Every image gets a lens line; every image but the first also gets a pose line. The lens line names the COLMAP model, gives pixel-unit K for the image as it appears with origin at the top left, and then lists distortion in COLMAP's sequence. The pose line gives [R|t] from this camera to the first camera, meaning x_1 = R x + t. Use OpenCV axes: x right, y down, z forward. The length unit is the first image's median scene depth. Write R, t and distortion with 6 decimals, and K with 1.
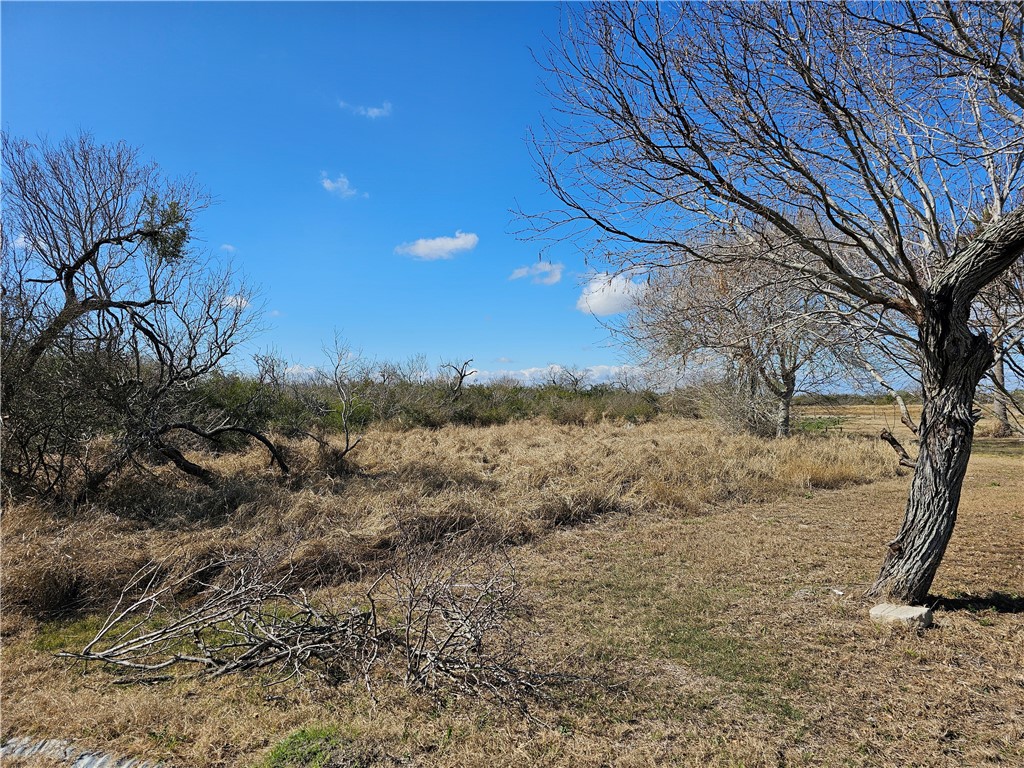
lens RADIAL K [[675.2, 0, 503.1], [0, 675.2, 355.6], [0, 0, 1]] dist [0.047137, -0.034703]
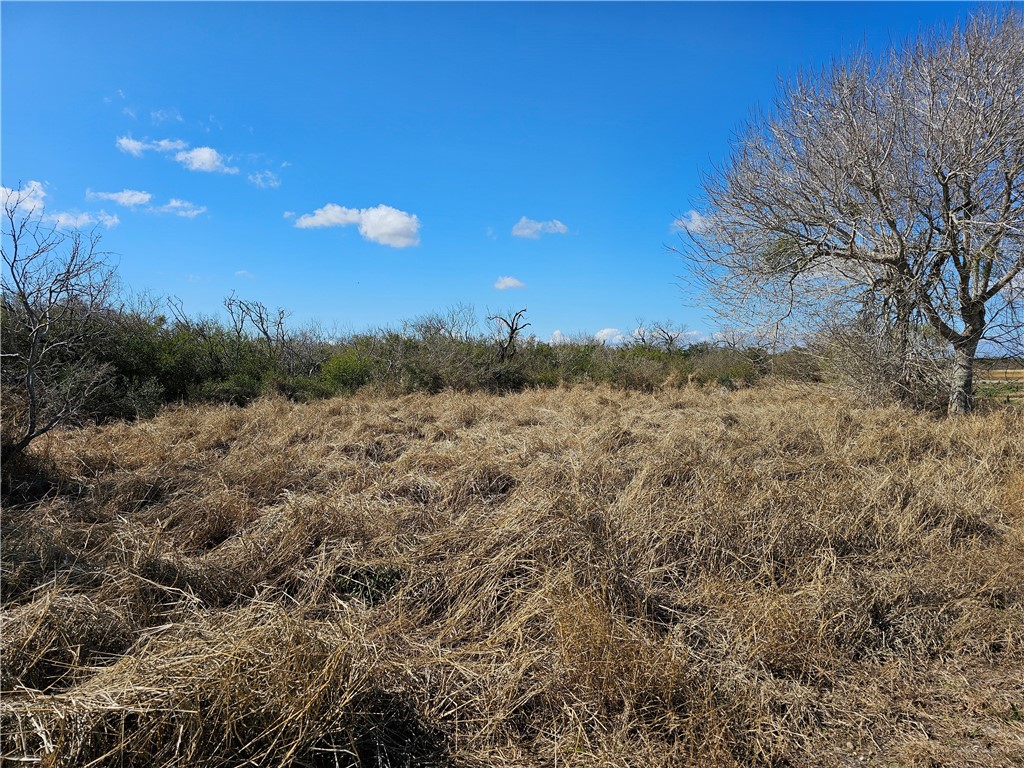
lens RADIAL K [[675.2, 0, 503.1], [0, 675.2, 355.6], [0, 0, 1]] dist [0.047137, -0.034703]
pose [[0.986862, -0.005086, -0.161486, 0.063570], [0.013412, 0.998634, 0.050506, 0.020202], [0.161008, -0.052008, 0.985582, 0.197003]]
